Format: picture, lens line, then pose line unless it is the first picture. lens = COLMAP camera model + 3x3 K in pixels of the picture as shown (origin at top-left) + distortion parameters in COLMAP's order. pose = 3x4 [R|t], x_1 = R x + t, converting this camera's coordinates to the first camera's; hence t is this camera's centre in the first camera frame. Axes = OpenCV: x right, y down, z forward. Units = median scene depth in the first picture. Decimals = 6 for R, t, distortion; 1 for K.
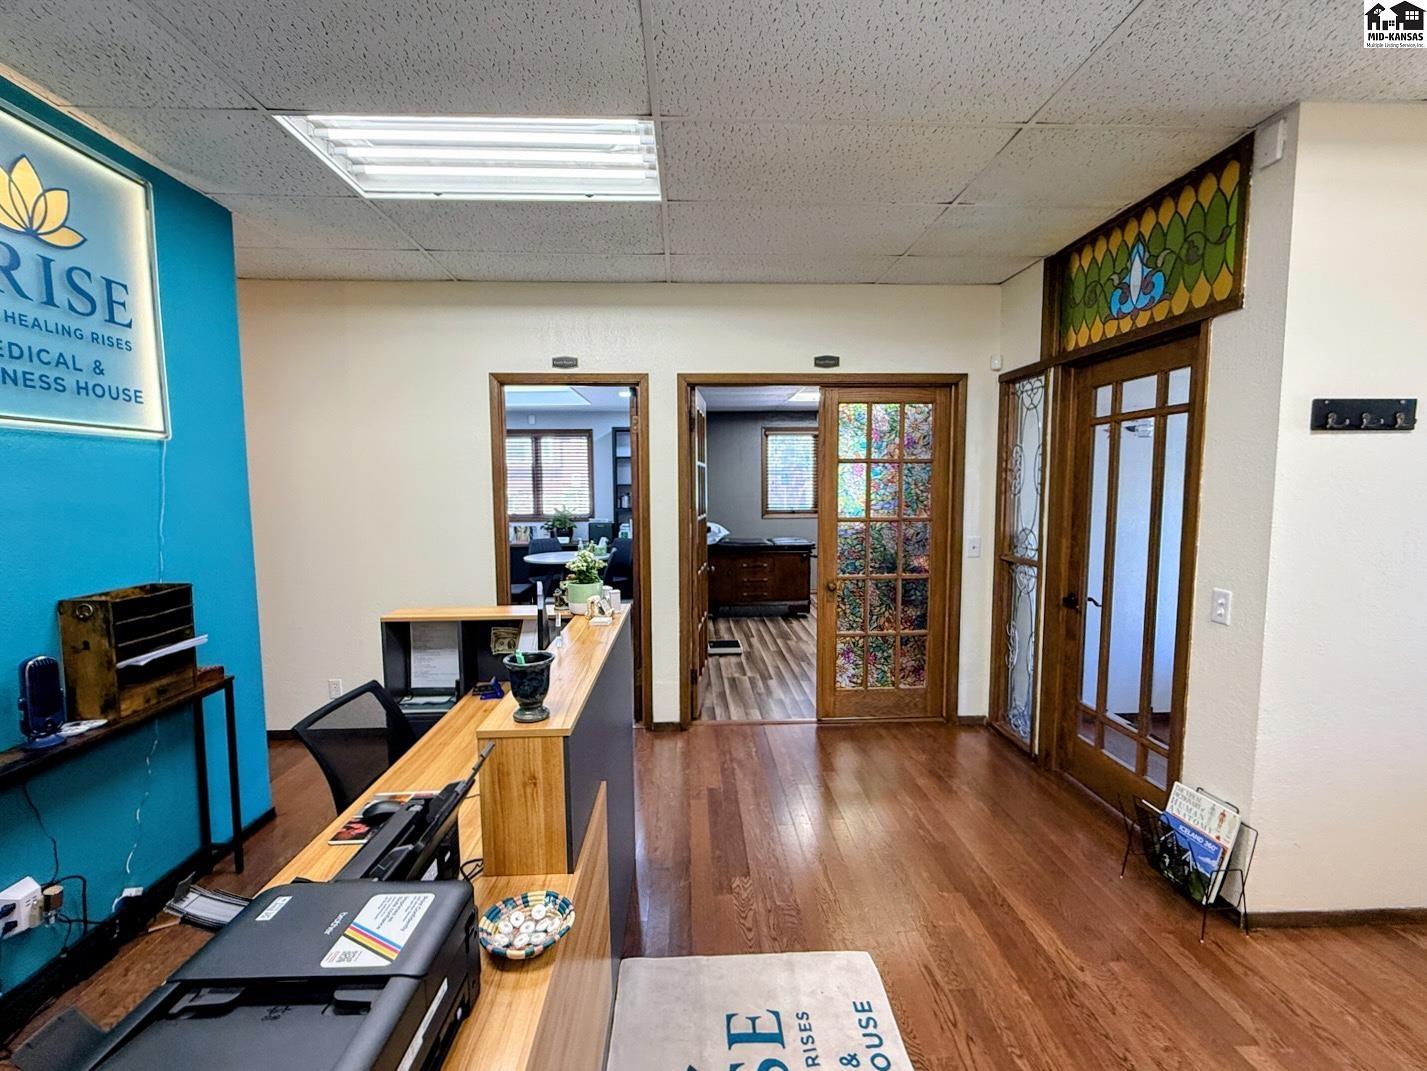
lens RADIAL K [[637.3, 0, 711.1], [0, 637.3, 533.2], [0, 0, 1]] dist [0.000816, -0.000657]
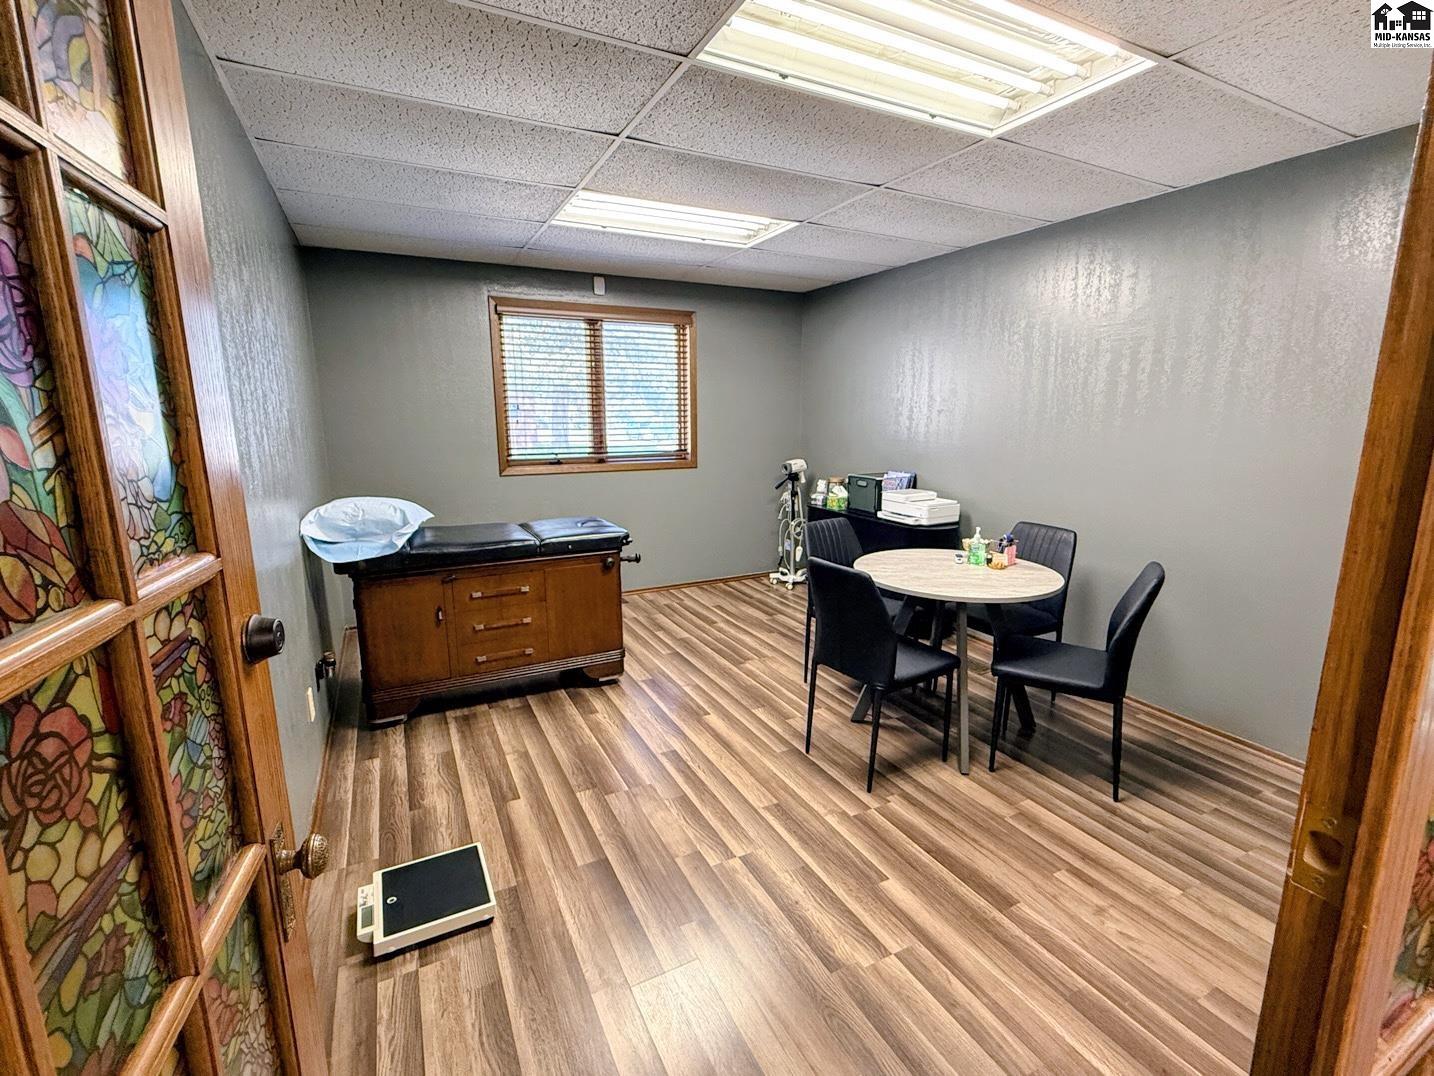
lens RADIAL K [[640.4, 0, 714.6], [0, 640.4, 535.7], [0, 0, 1]] dist [0.000816, -0.000657]
pose [[0.910489, -0.075648, 0.406555, 0.026230], [0.033430, 0.993373, 0.109970, -0.032331], [-0.412180, -0.086536, 0.906984, 0.539902]]
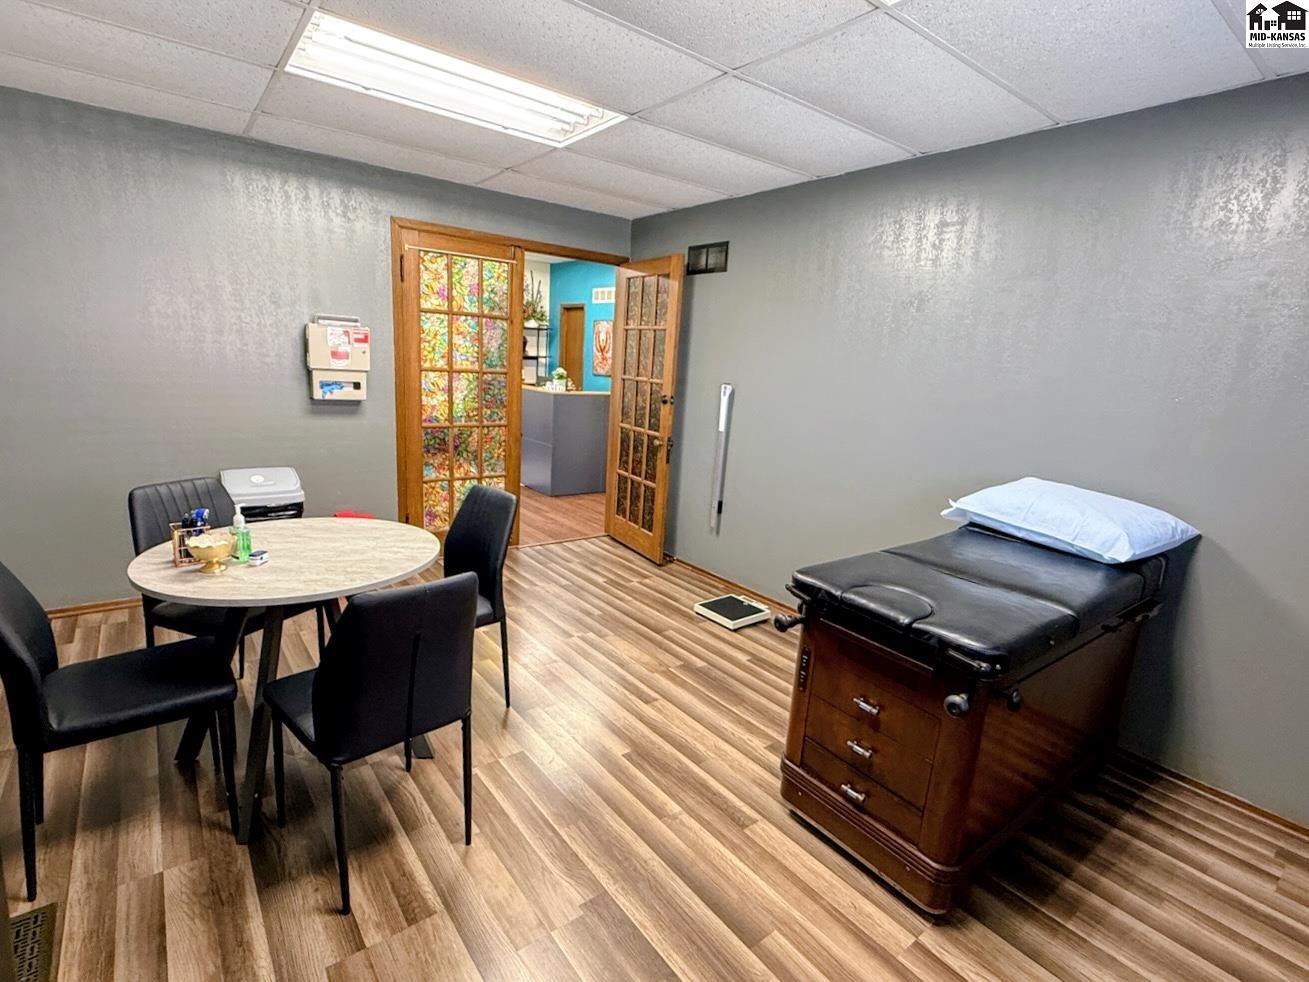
lens RADIAL K [[650.1, 0, 663.3], [0, 650.1, 489.9], [0, 0, 1]] dist [-0.000391, -0.000816]
pose [[-0.804513, 0.076060, -0.589045, 0.373367], [-0.106118, 0.957400, 0.268559, -0.088371], [0.584378, 0.278567, -0.762169, 1.177022]]
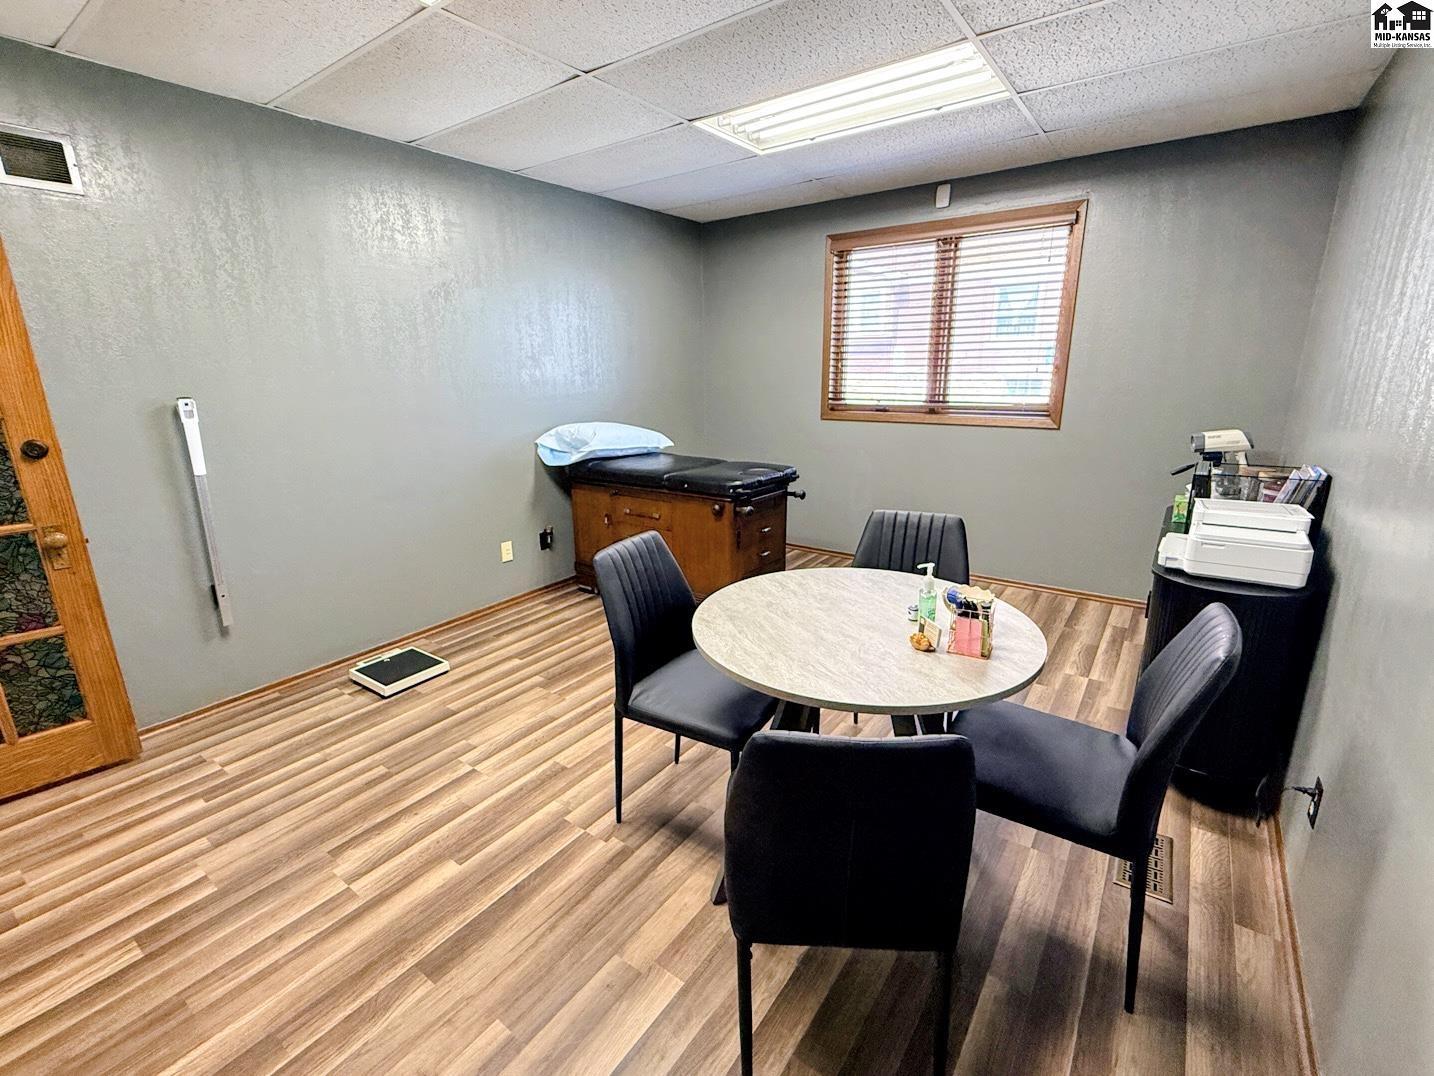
lens RADIAL K [[640.4, 0, 714.6], [0, 640.4, 535.7], [0, 0, 1]] dist [0.000816, -0.000657]
pose [[0.789324, 0.153094, -0.594584, 0.428264], [-0.041918, 0.979592, 0.196579, -0.036028], [0.612545, -0.130241, 0.779632, 0.631109]]
